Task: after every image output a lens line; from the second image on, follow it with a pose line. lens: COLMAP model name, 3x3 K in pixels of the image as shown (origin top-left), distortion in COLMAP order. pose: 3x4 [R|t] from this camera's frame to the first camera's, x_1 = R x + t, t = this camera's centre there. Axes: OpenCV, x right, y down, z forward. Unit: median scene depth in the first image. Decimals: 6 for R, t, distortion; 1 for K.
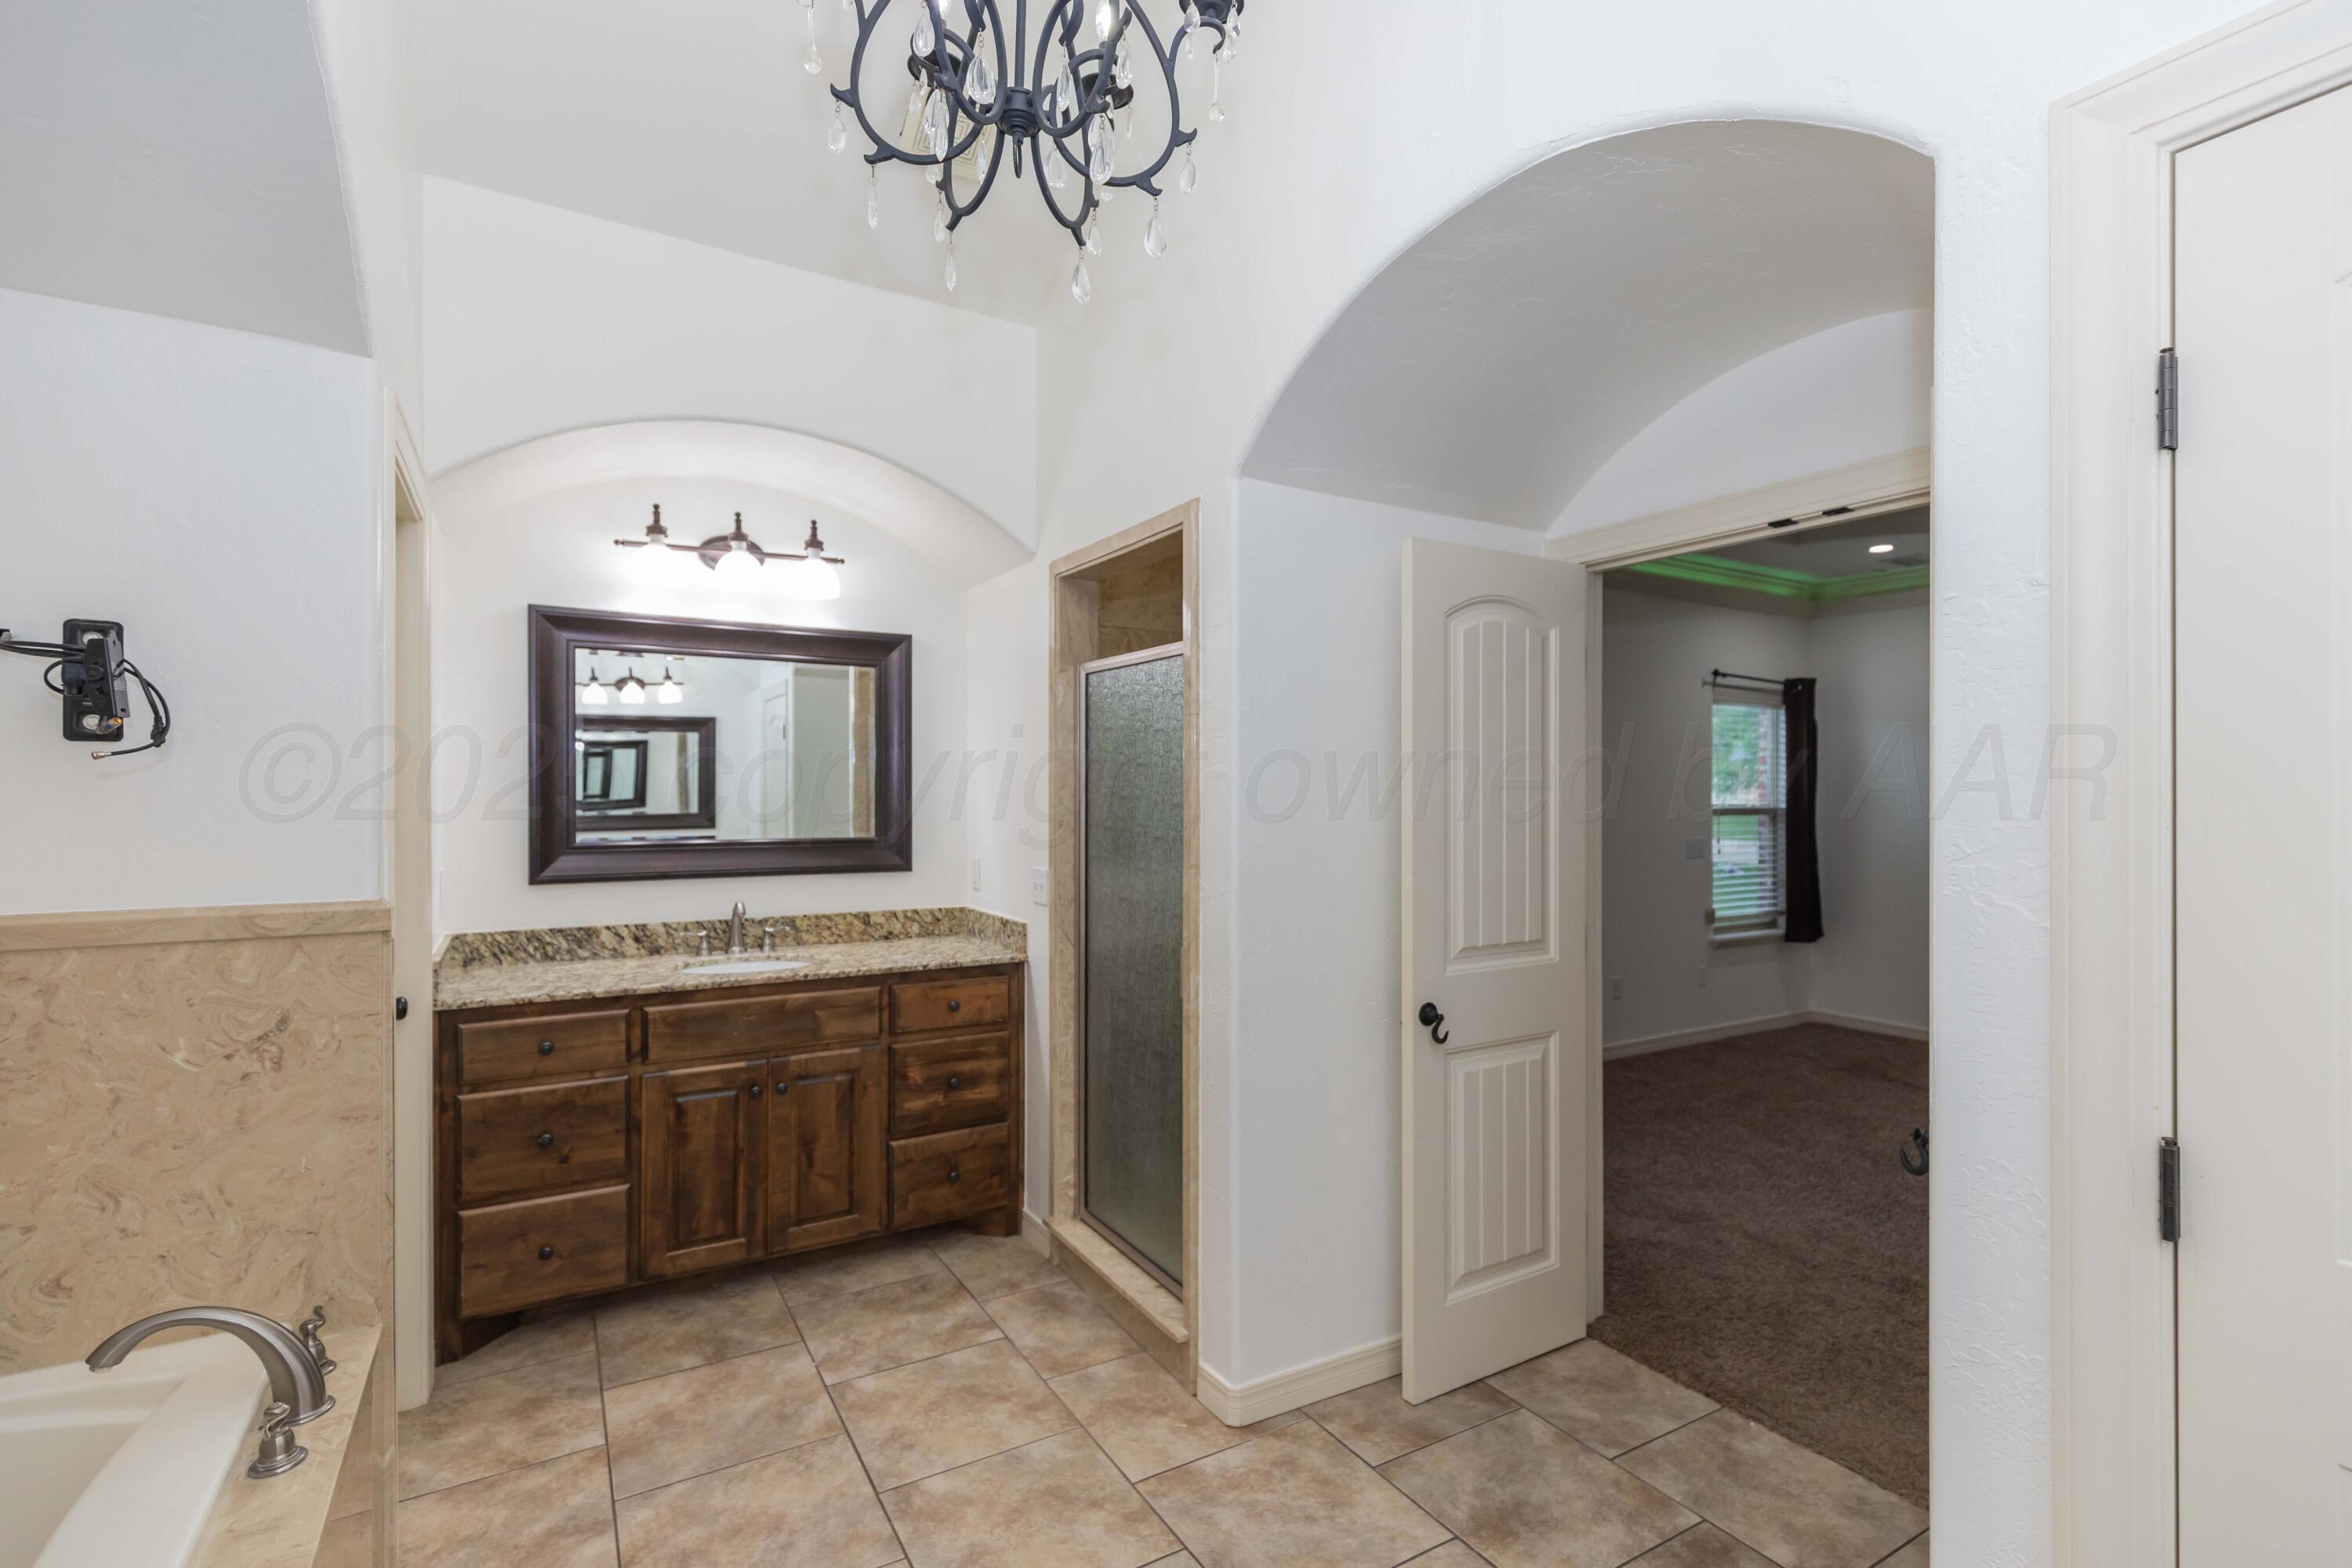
lens RADIAL K [[1068.2, 0, 1176.6], [0, 1068.2, 793.7], [0, 0, 1]] dist [0.007310, -0.000268]
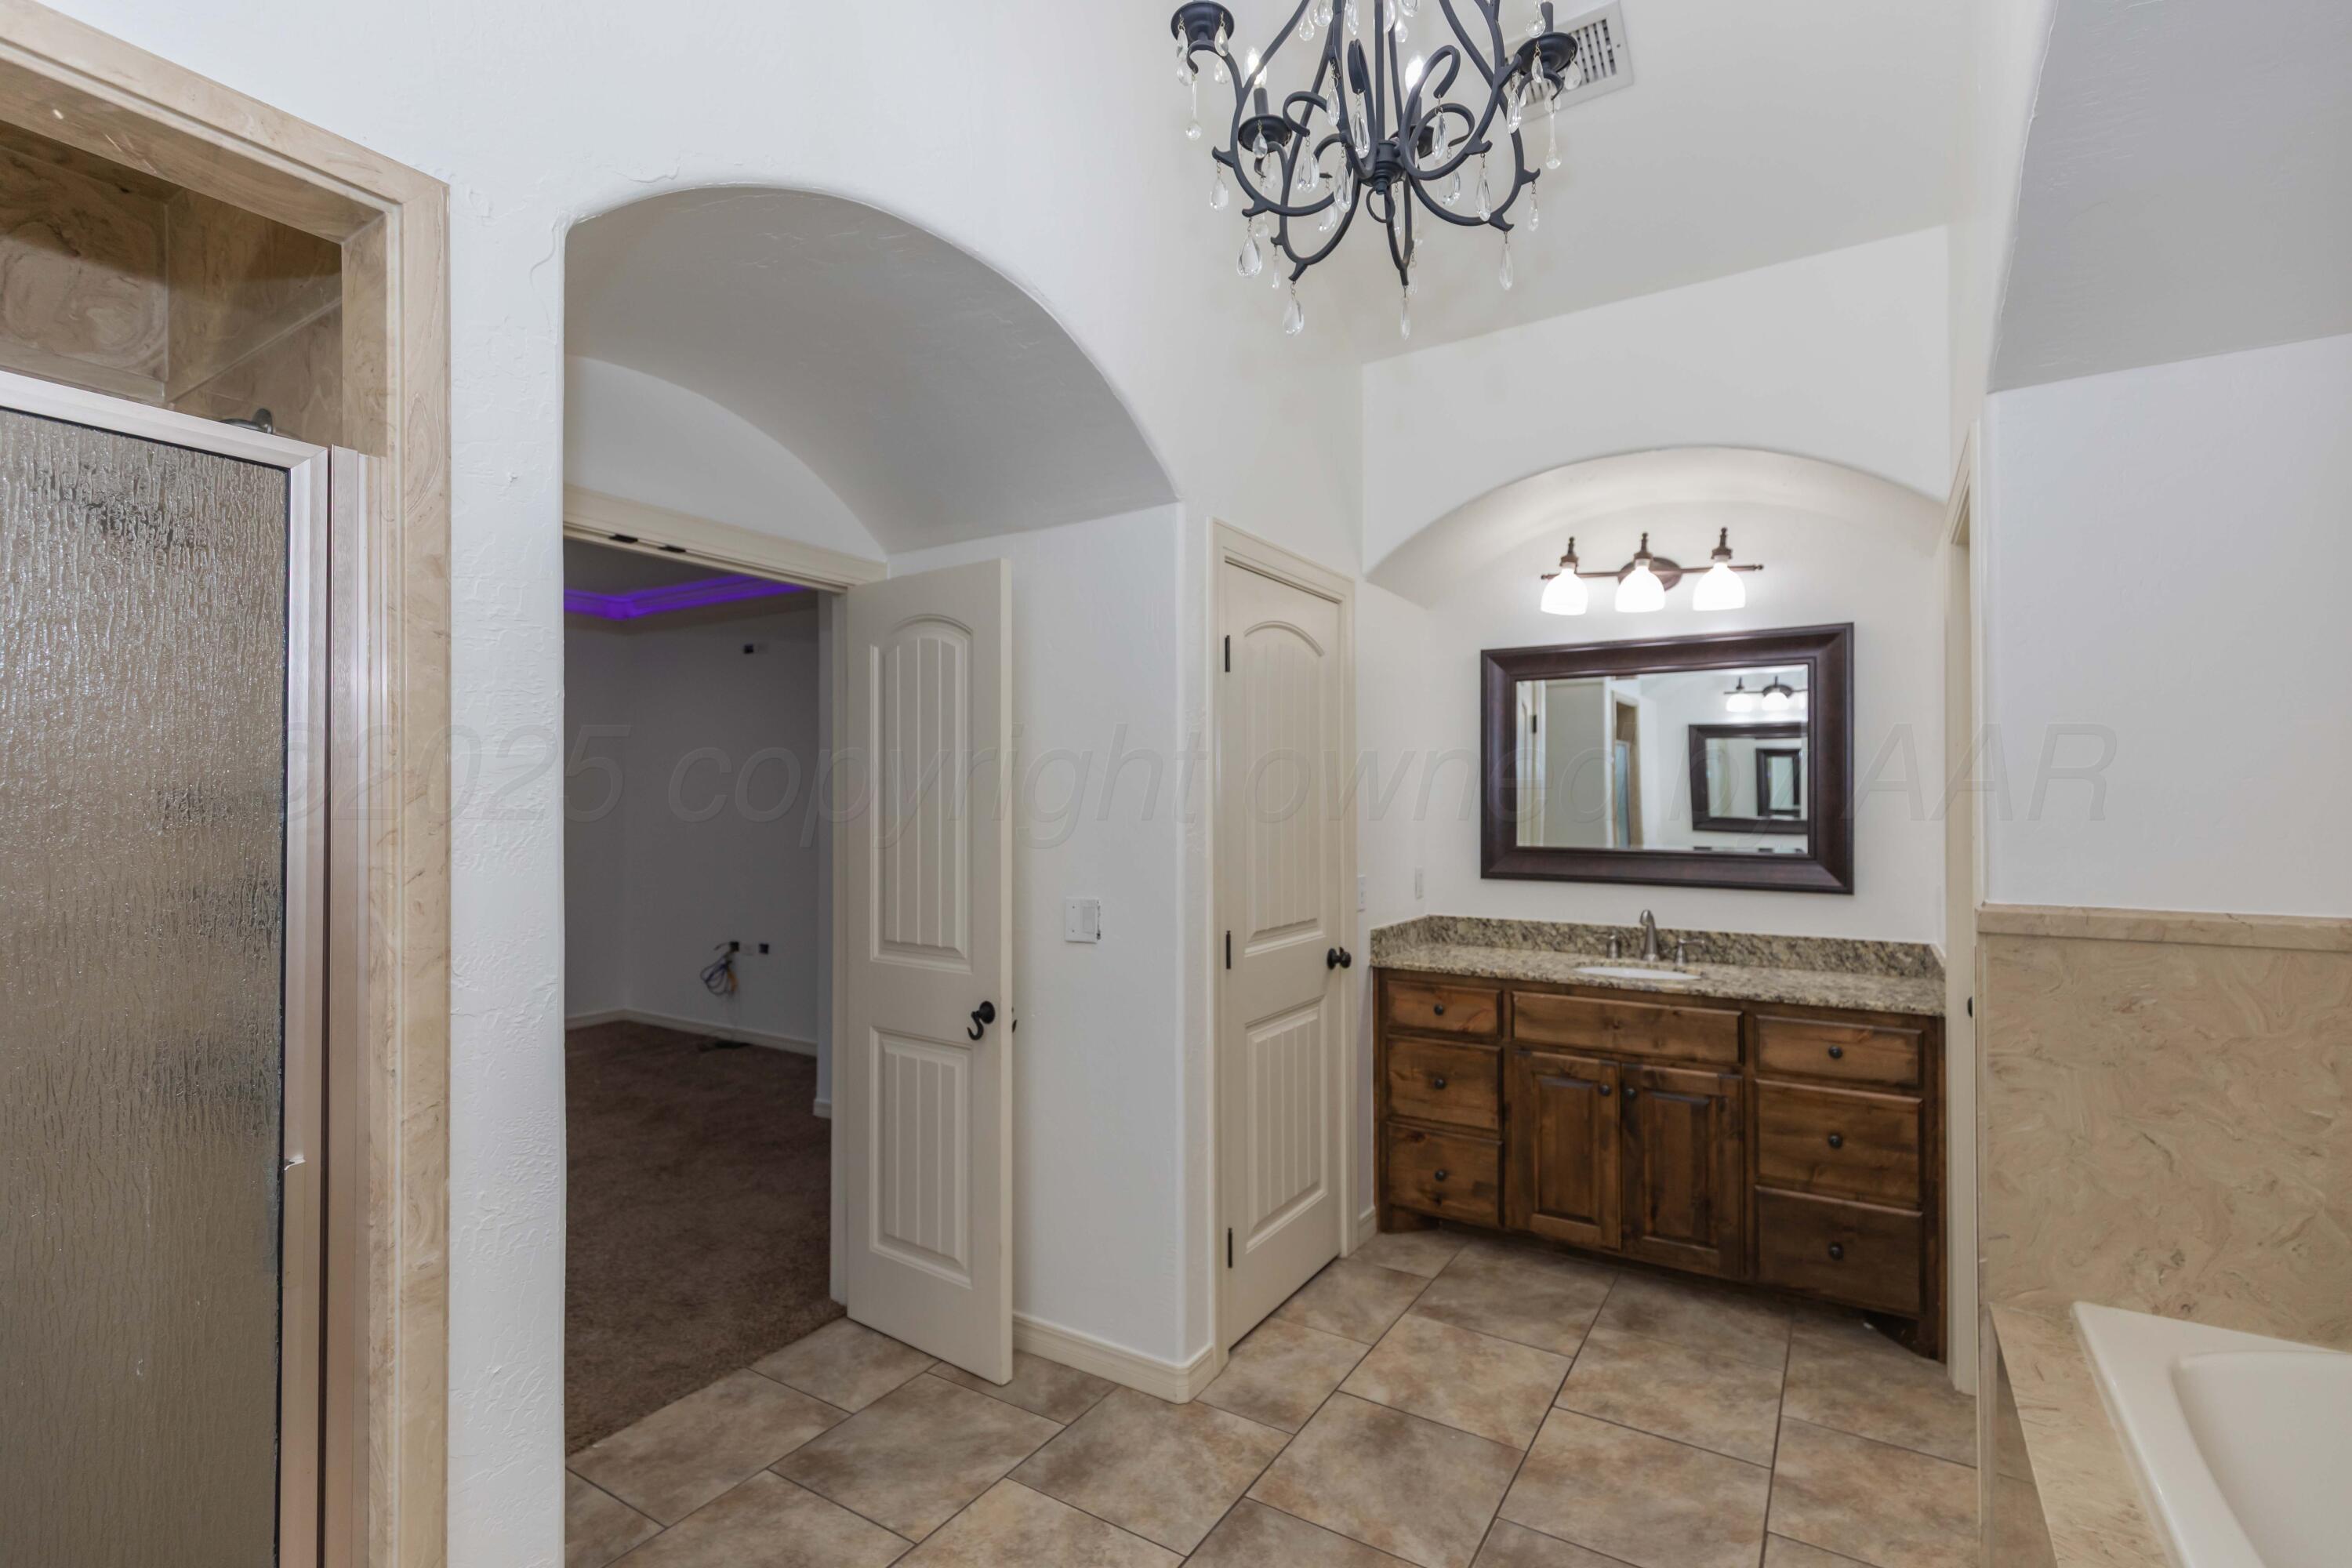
lens RADIAL K [[1053.5, 0, 1173.7], [0, 1053.5, 797.4], [0, 0, 1]] dist [-0.000074, -0.000334]
pose [[0.438489, -0.003405, -0.898730, 0.324257], [0.001628, 0.999994, -0.002994, -0.005662], [0.898735, -0.000150, 0.438492, 0.153276]]
